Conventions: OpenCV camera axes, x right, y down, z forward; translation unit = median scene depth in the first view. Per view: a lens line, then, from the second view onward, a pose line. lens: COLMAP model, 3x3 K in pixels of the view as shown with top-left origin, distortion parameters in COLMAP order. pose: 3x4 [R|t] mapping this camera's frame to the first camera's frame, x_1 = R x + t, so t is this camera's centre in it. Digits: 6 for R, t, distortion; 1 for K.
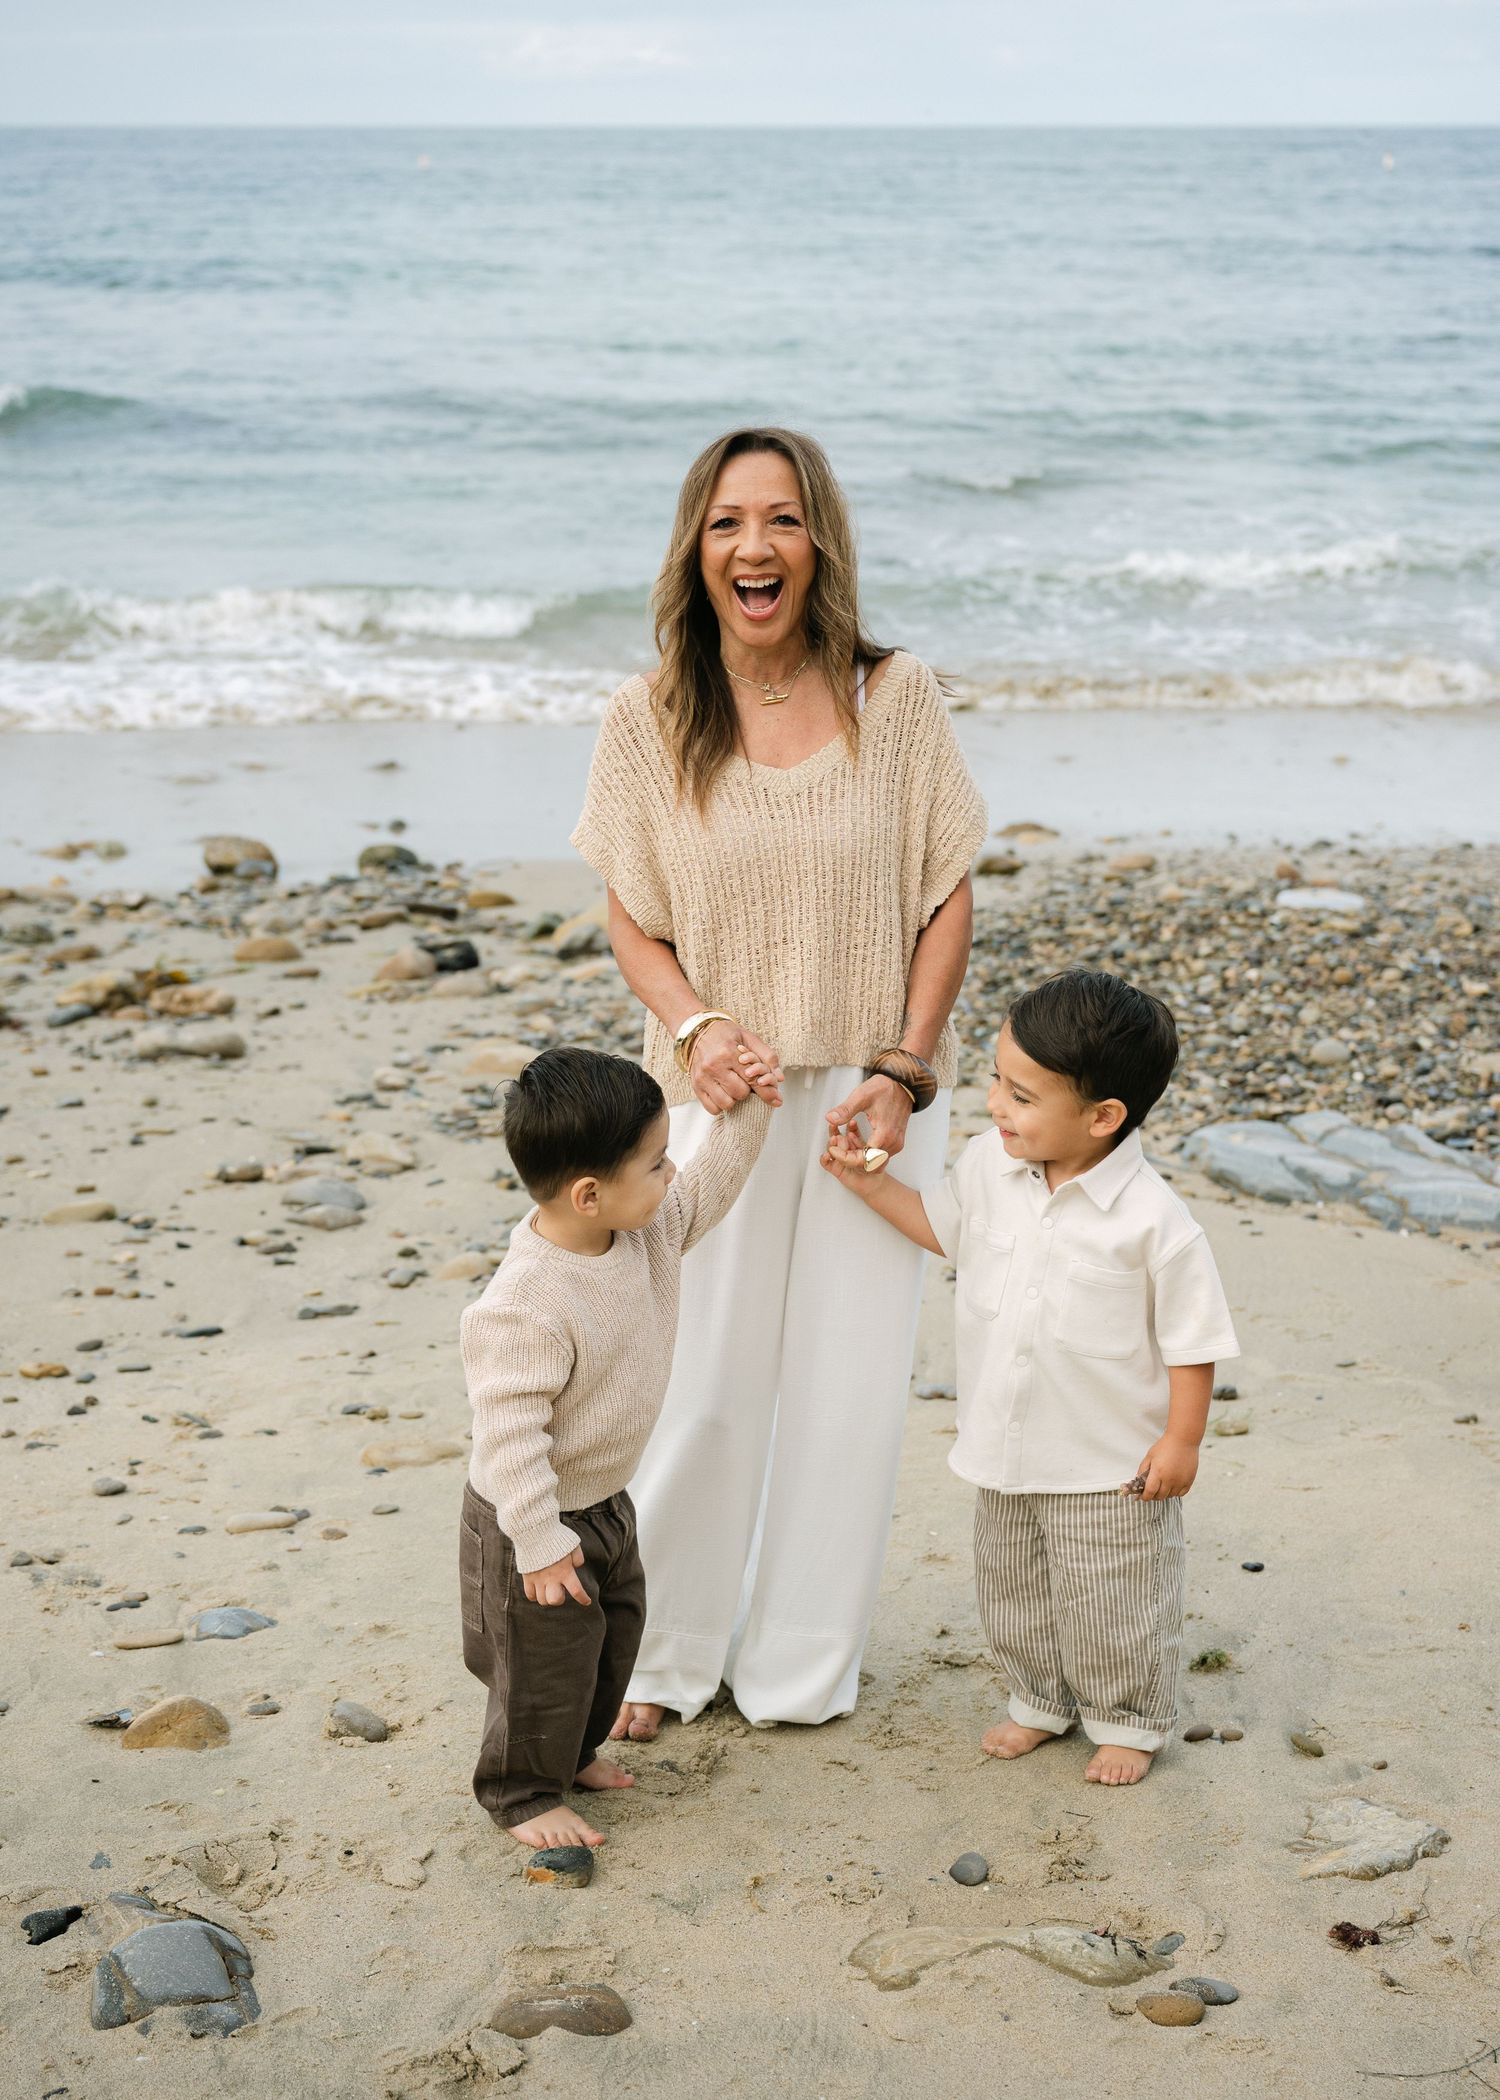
lens RADIAL K [[2720.4, 0, 664.4], [0, 2720.4, 1279.8], [0, 0, 1]] dist [-0.011897, -0.003163]
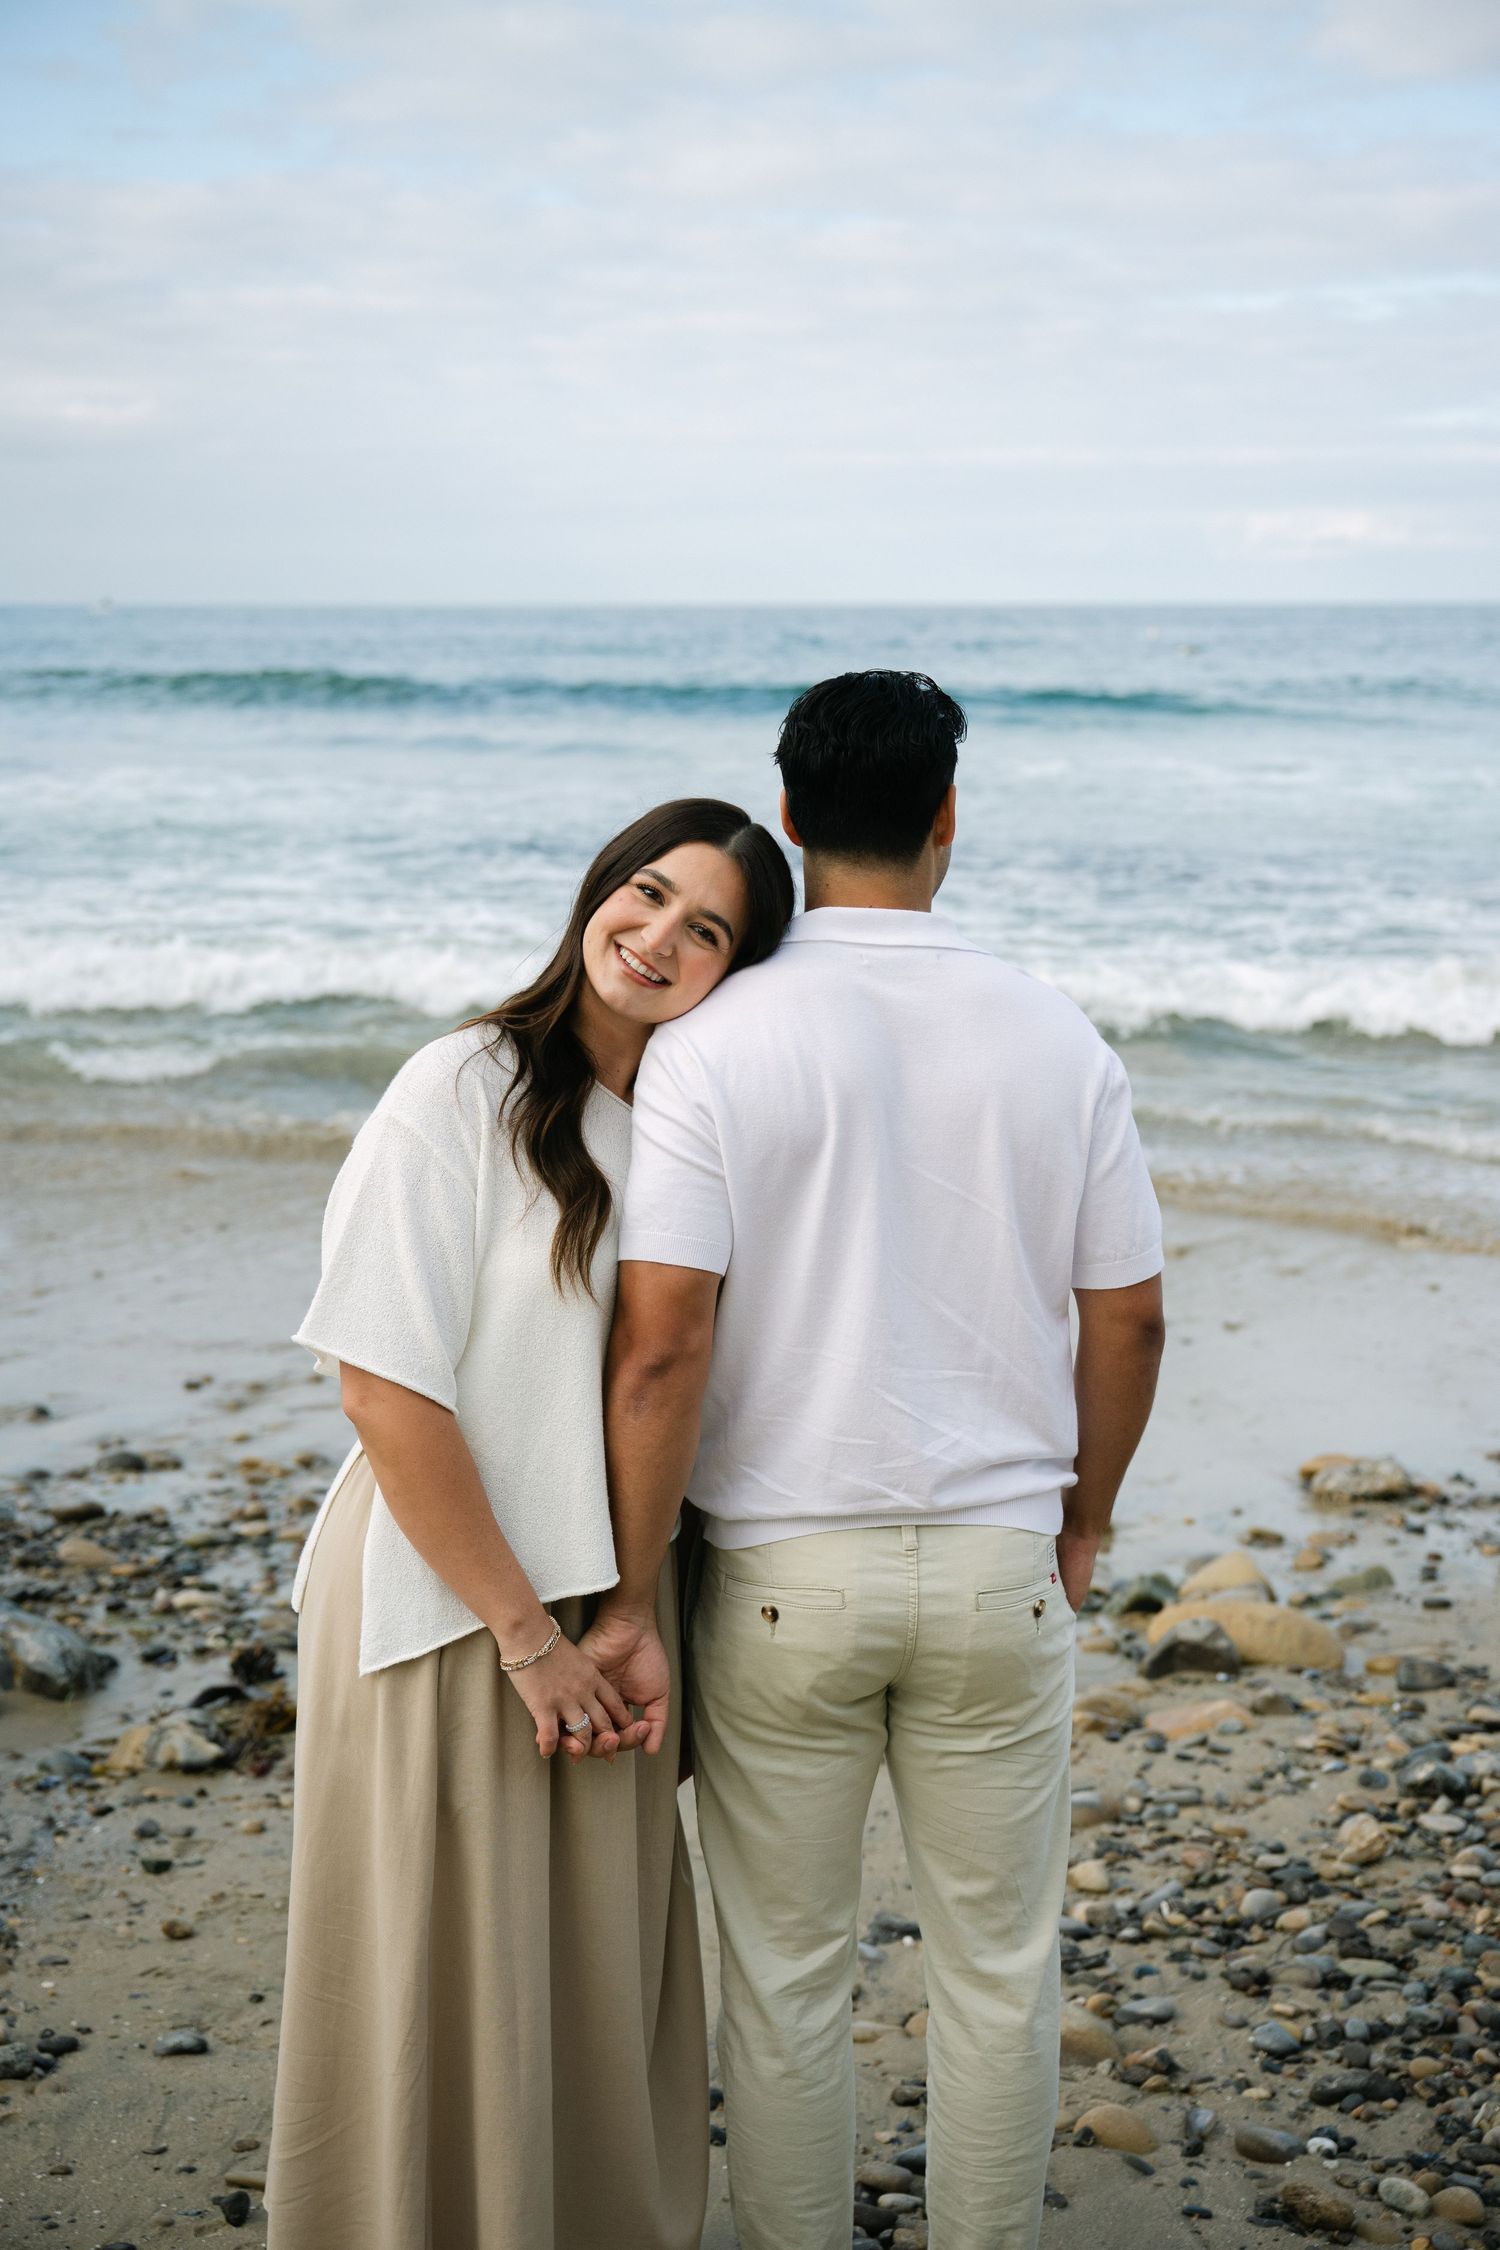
lens RADIAL K [[2877.0, 0, 750.0], [0, 2877.0, 1125.0], [0, 0, 1]] dist [-0.007383, -0.004940]
pose [[0.977572, 0.034860, -0.207694, 0.007974], [-0.078726, 0.975197, -0.206866, -0.170567], [0.195332, 0.218577, 0.956070, 0.543233]]
